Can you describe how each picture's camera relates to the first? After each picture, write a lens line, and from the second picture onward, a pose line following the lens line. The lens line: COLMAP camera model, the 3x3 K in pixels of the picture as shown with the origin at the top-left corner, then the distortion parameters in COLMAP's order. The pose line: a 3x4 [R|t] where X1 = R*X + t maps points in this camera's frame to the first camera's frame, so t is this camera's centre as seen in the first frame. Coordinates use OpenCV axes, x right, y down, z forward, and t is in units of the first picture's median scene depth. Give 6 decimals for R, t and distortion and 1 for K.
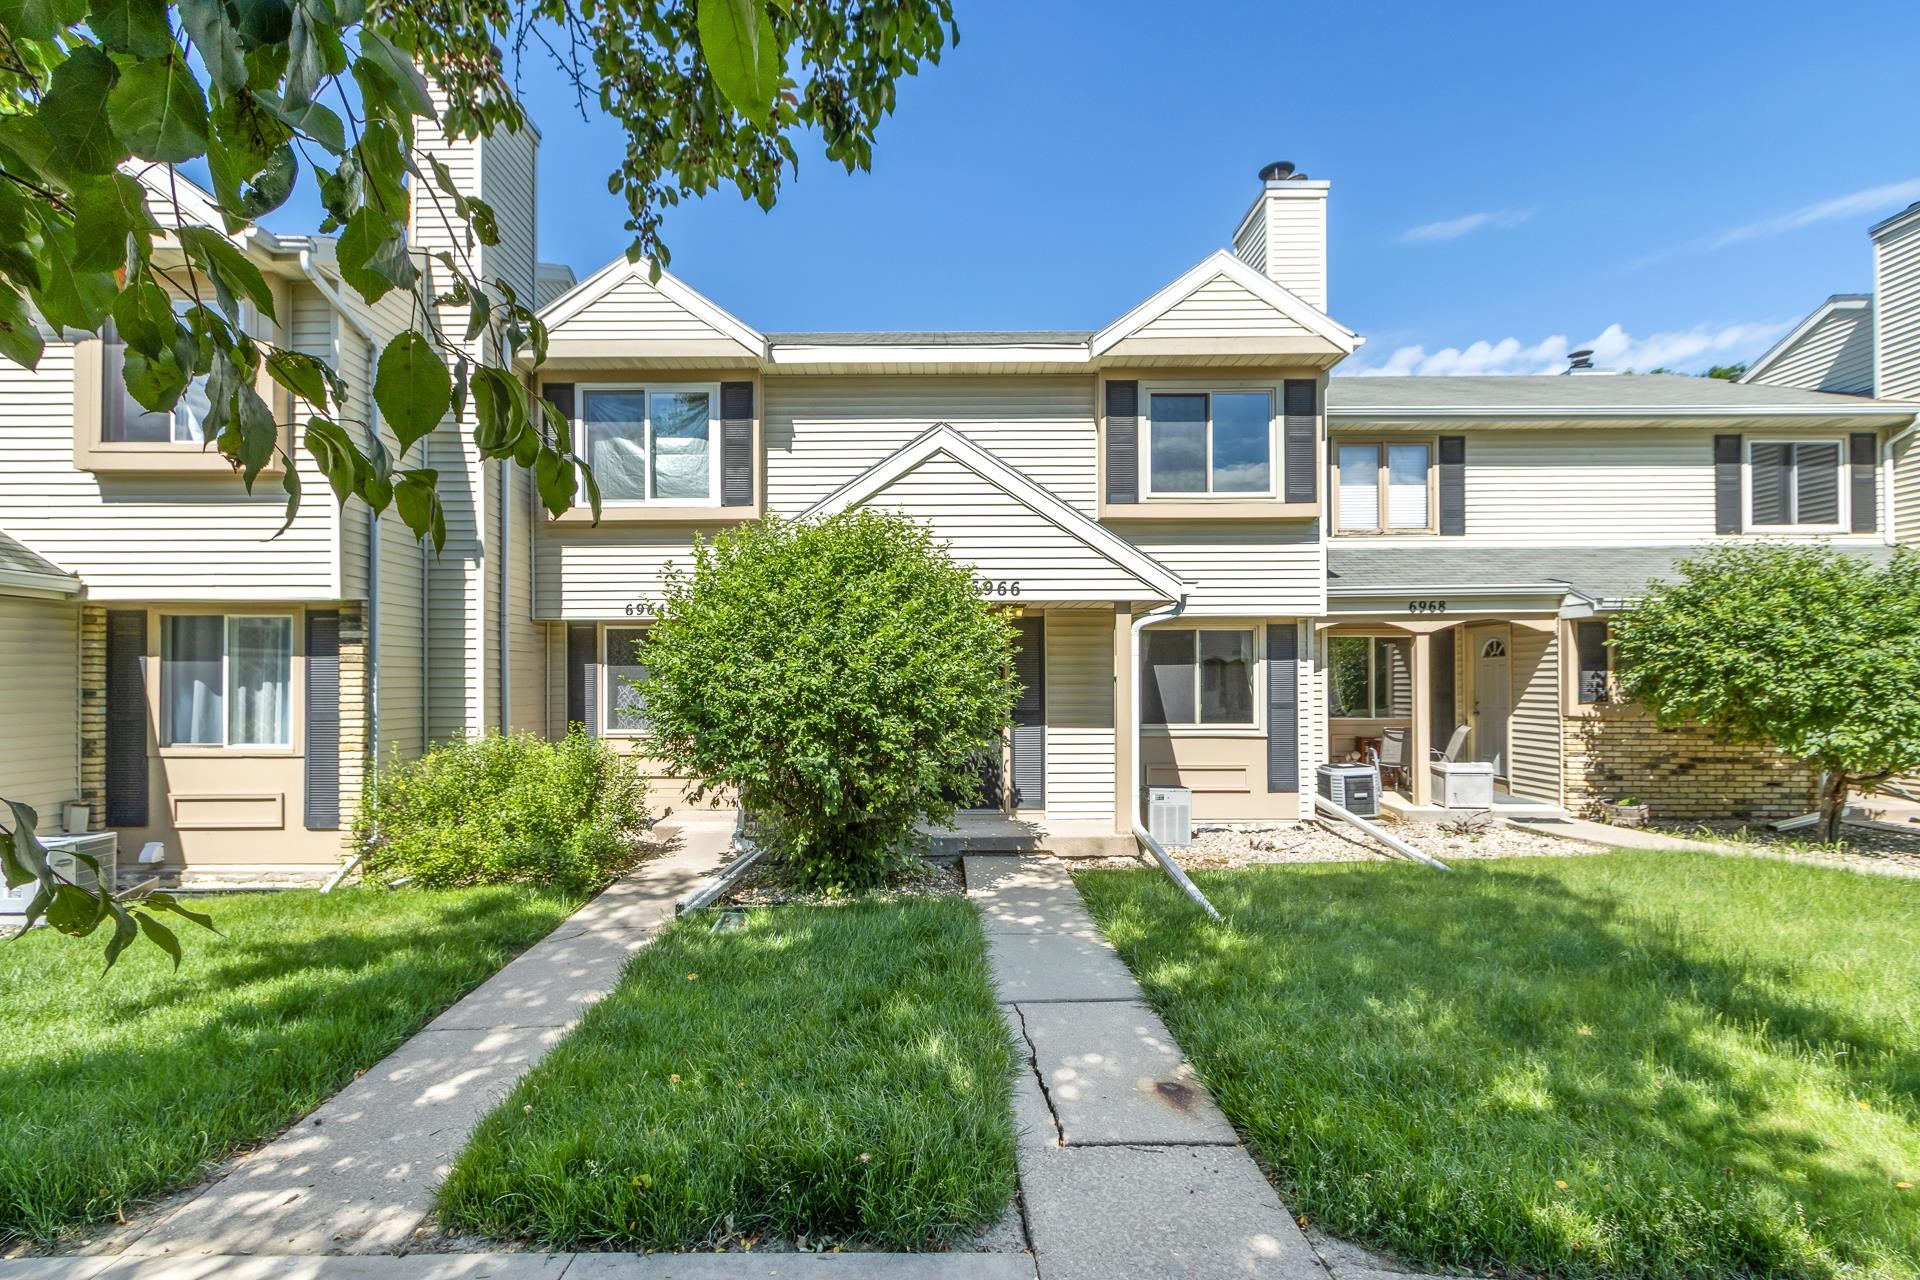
lens RADIAL K [[889.6, 0, 938.6], [0, 889.6, 674.2], [0, 0, 1]] dist [0.011822, -0.004684]
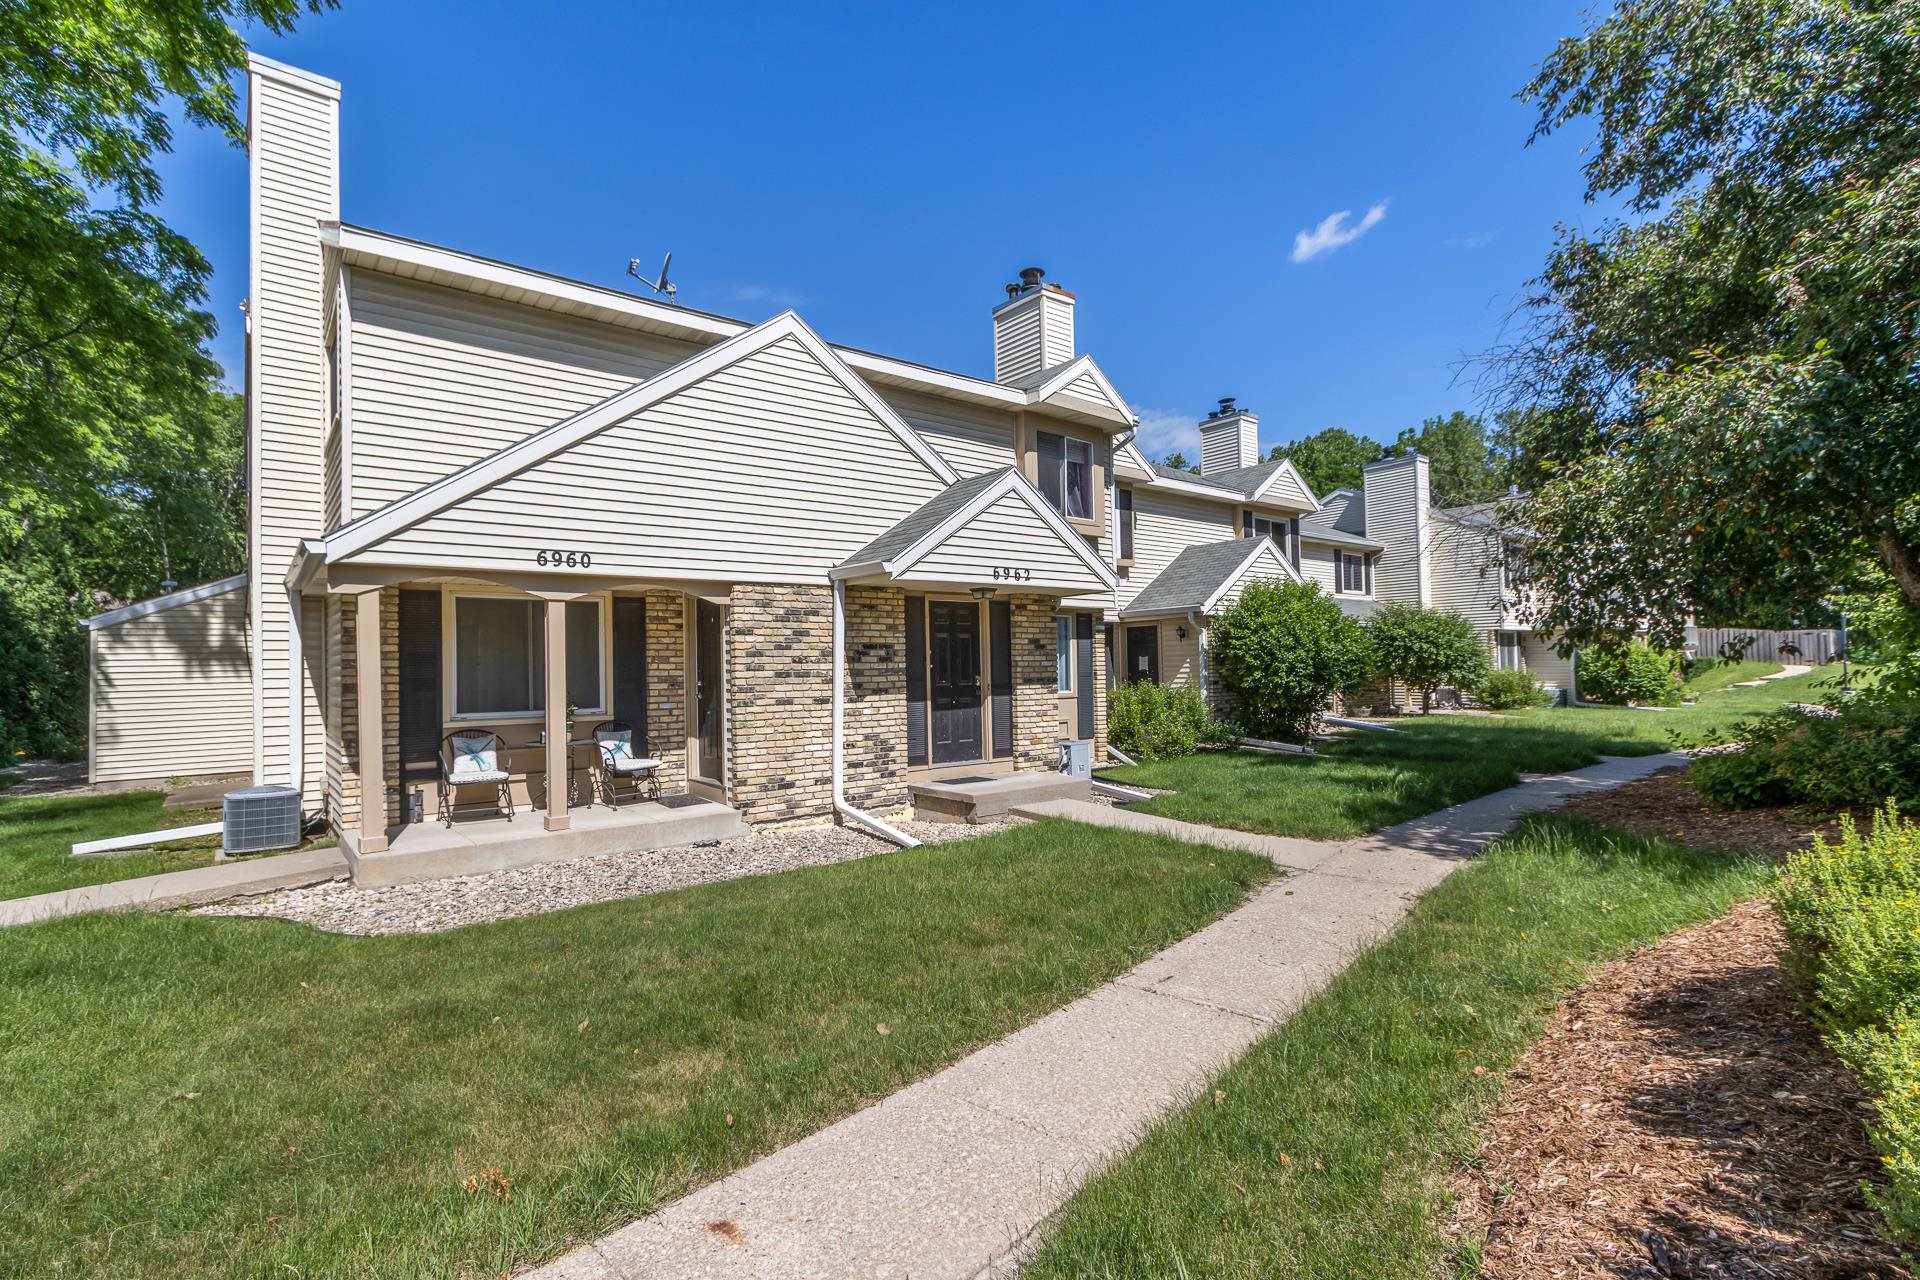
lens RADIAL K [[877.7, 0, 955.6], [0, 877.7, 657.0], [0, 0, 1]] dist [0.002549, 0.000145]
pose [[0.784458, -0.001705, 0.620179, -1.587338], [0.015742, 0.999729, -0.017164, 0.032109], [-0.619982, 0.023227, 0.784272, -0.158510]]
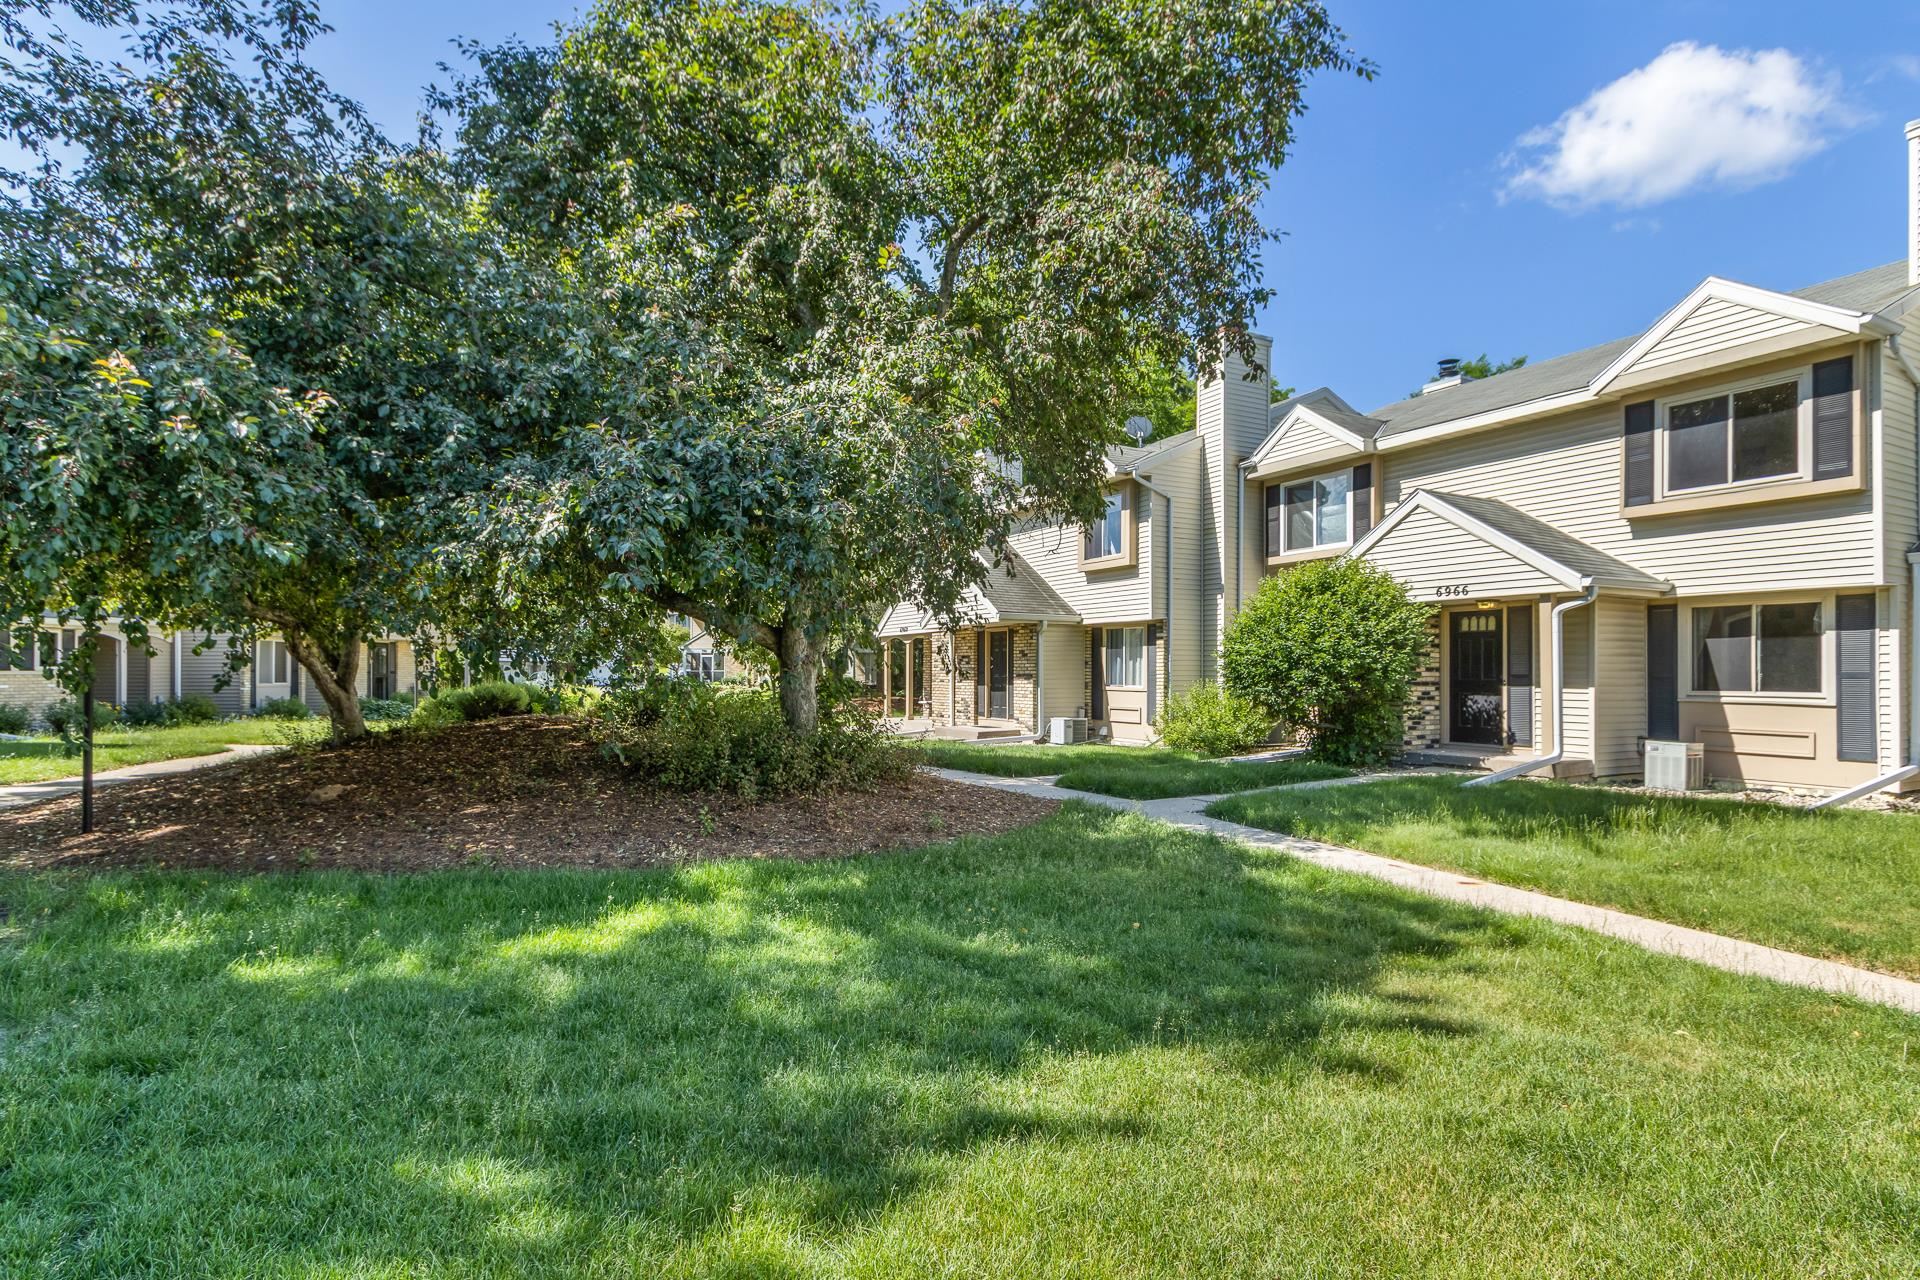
lens RADIAL K [[1008.9, 0, 896.0], [0, 1008.9, 667.6], [0, 0, 1]] dist [0.007315, -0.003292]
pose [[0.428124, -0.000795, -0.903719, 1.031074], [-0.000050, 1.000000, -0.000903, 0.029683], [0.903720, 0.000432, 0.428124, -0.501295]]
